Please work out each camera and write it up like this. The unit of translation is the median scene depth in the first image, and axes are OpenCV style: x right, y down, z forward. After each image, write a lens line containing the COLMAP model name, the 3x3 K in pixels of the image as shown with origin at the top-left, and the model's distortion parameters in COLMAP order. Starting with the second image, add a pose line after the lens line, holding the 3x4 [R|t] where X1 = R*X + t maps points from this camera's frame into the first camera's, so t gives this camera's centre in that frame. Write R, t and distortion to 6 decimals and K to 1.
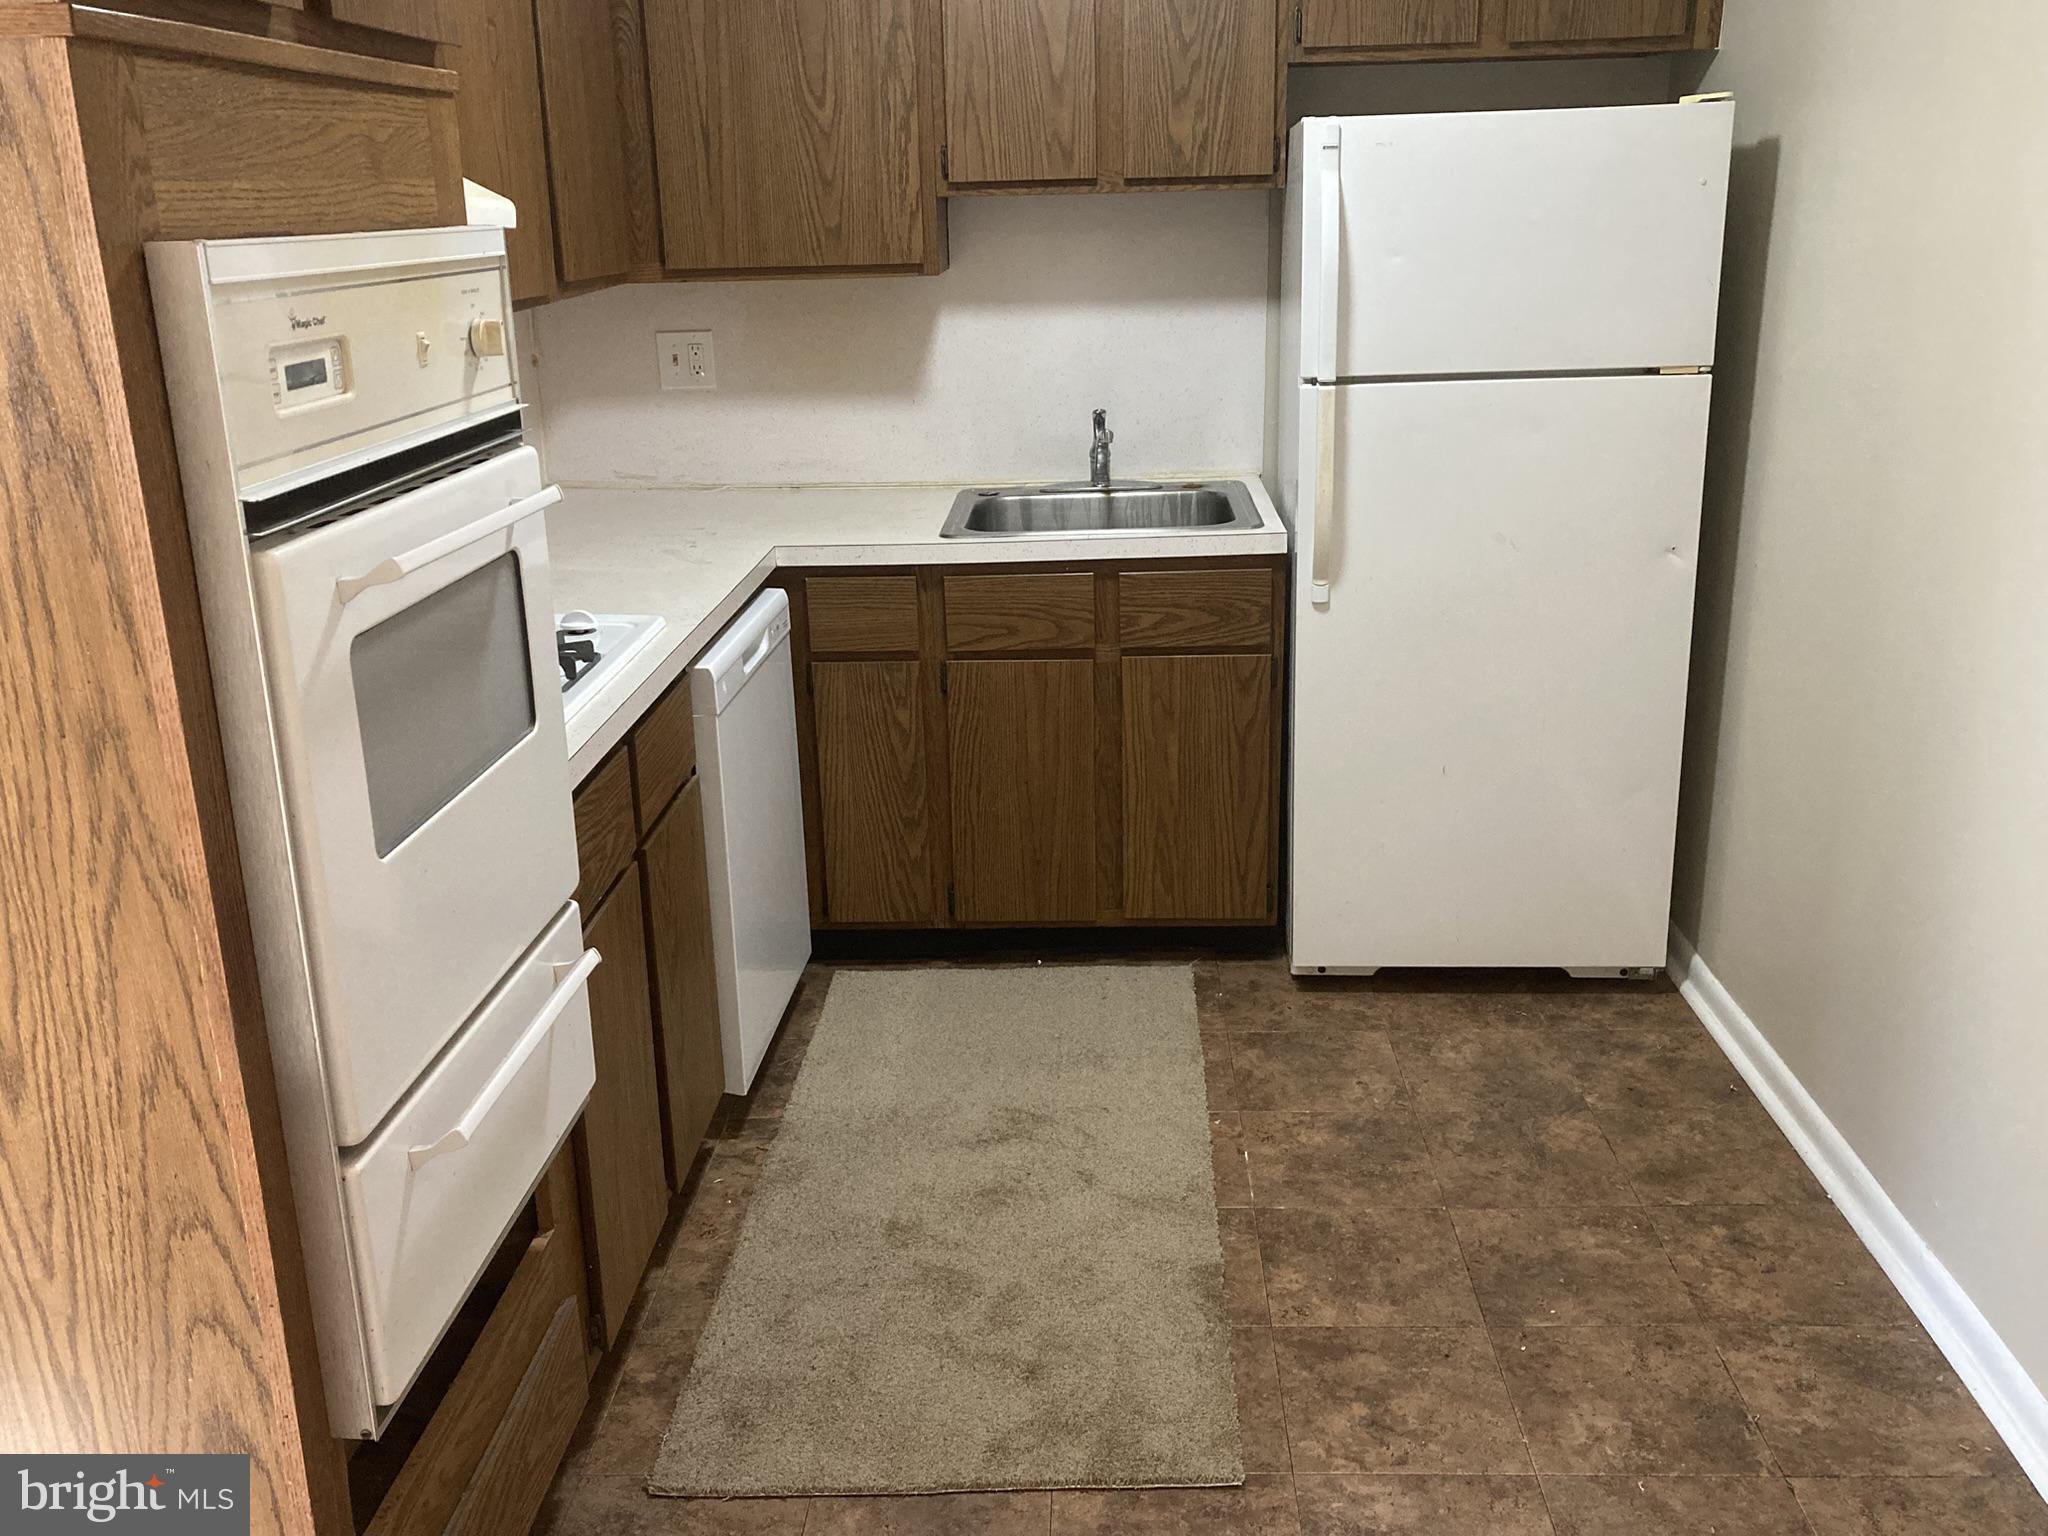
lens RADIAL K [[1795.5, 0, 1015.4], [0, 1795.5, 759.7], [0, 0, 1]] dist [0.083788, -0.057388]
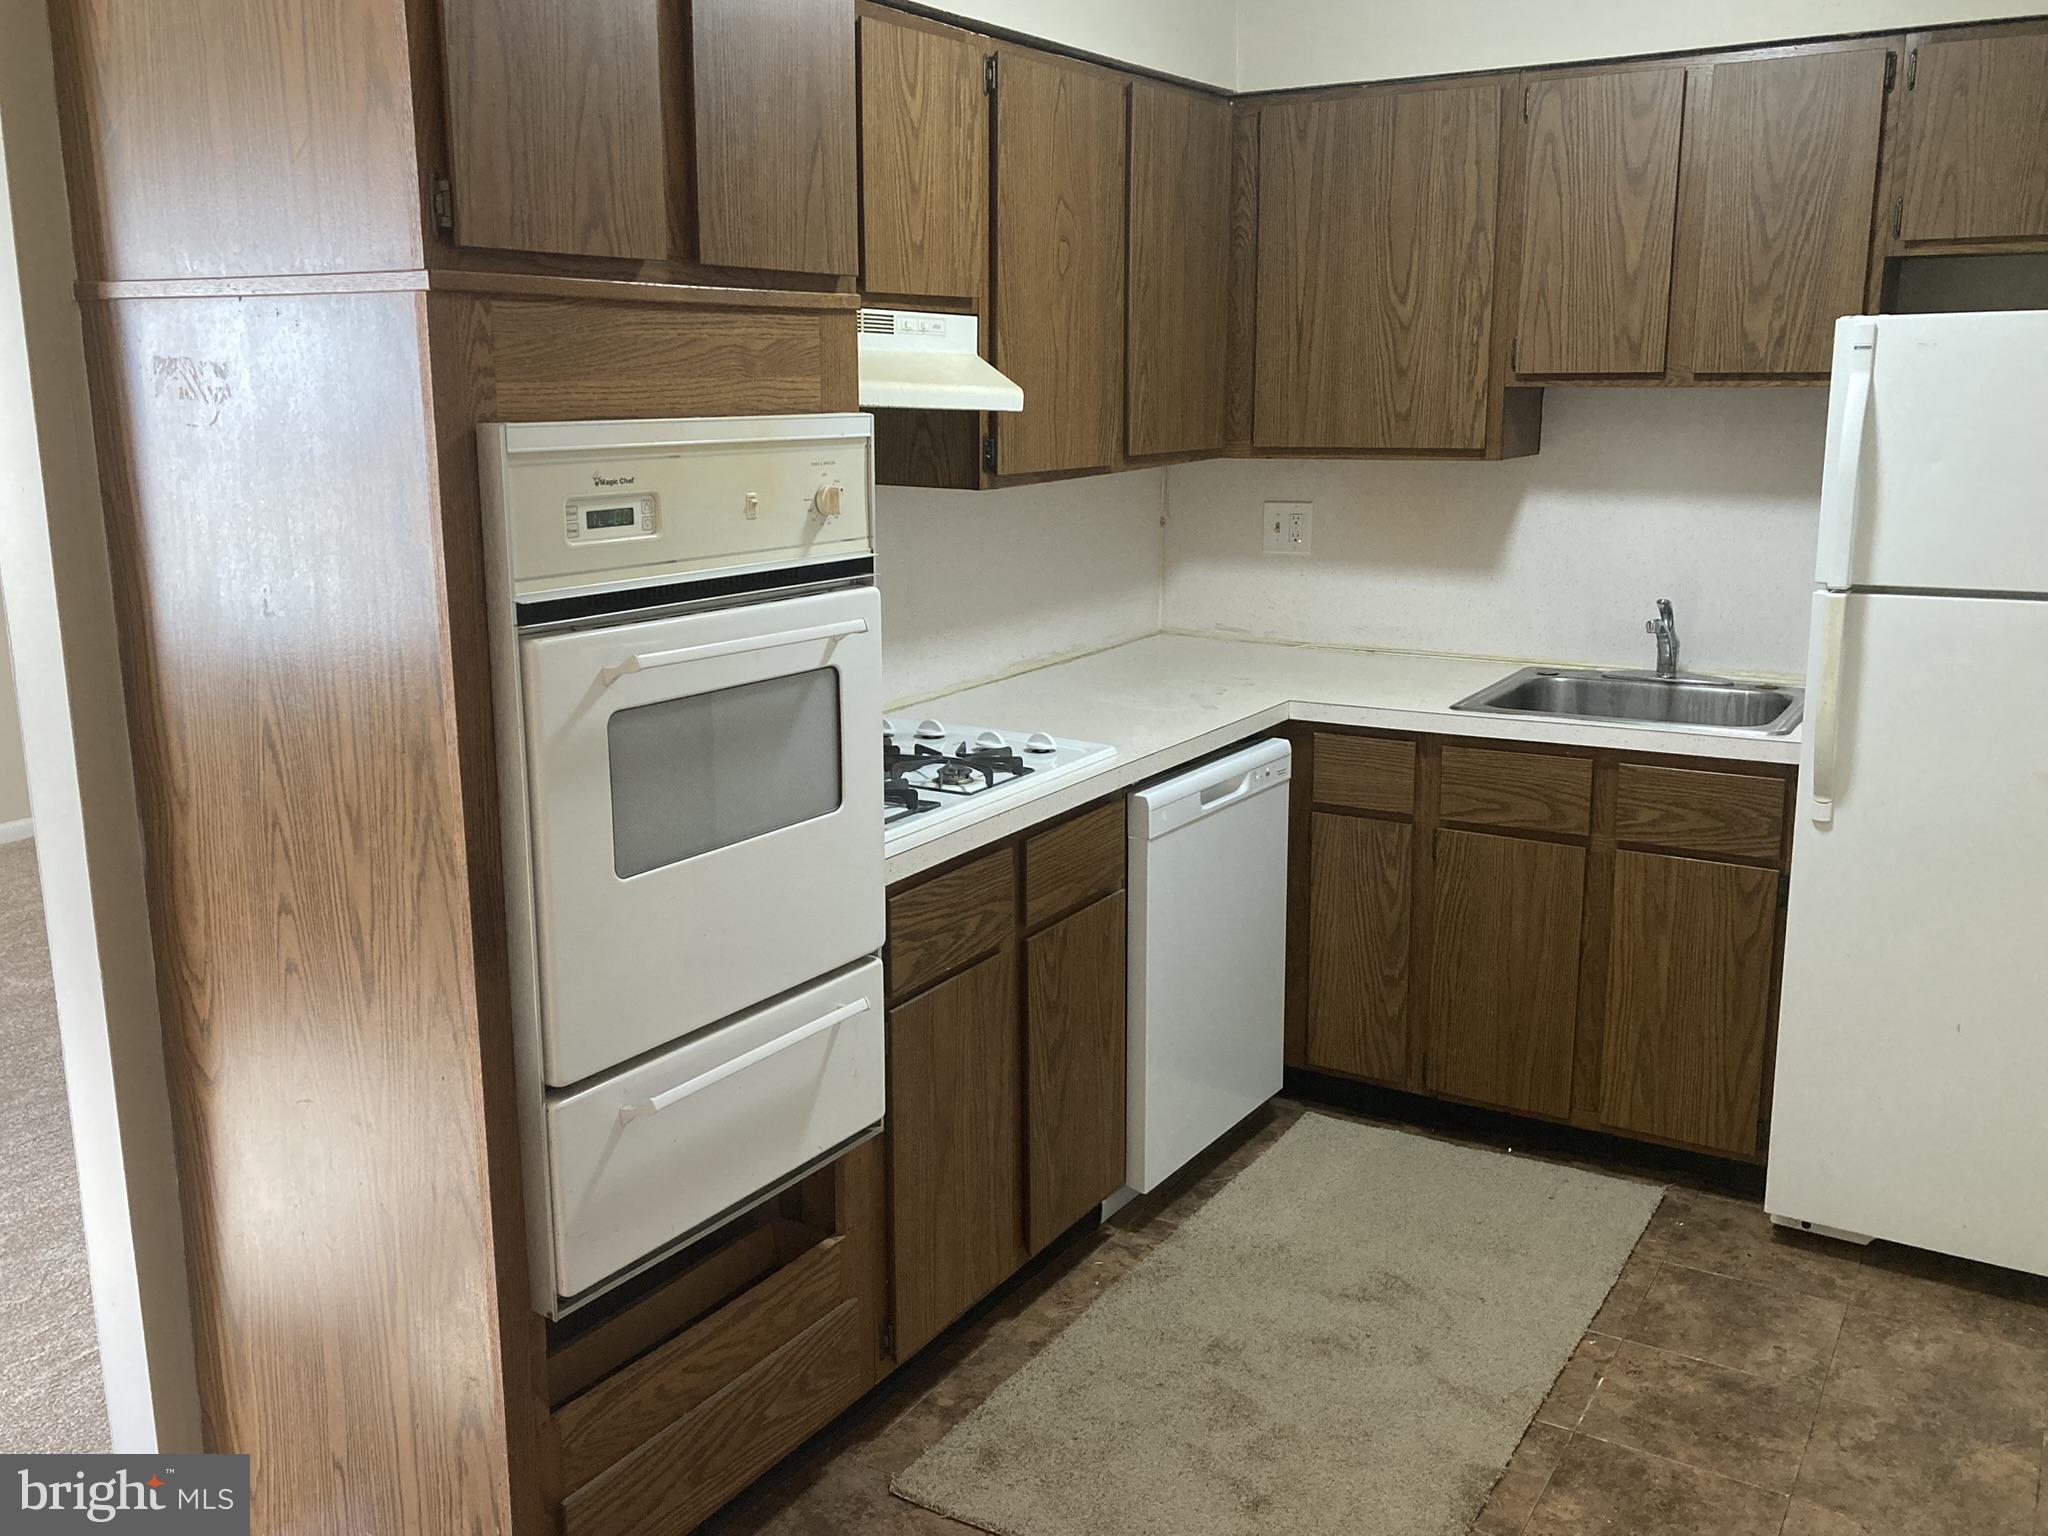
lens RADIAL K [[1795.5, 0, 1015.4], [0, 1795.5, 759.7], [0, 0, 1]] dist [0.083788, -0.057388]
pose [[0.877277, 0.123256, -0.463889, 0.228334], [-0.162461, 0.985673, -0.045339, -0.008181], [0.451655, 0.115138, 0.884732, -0.020829]]
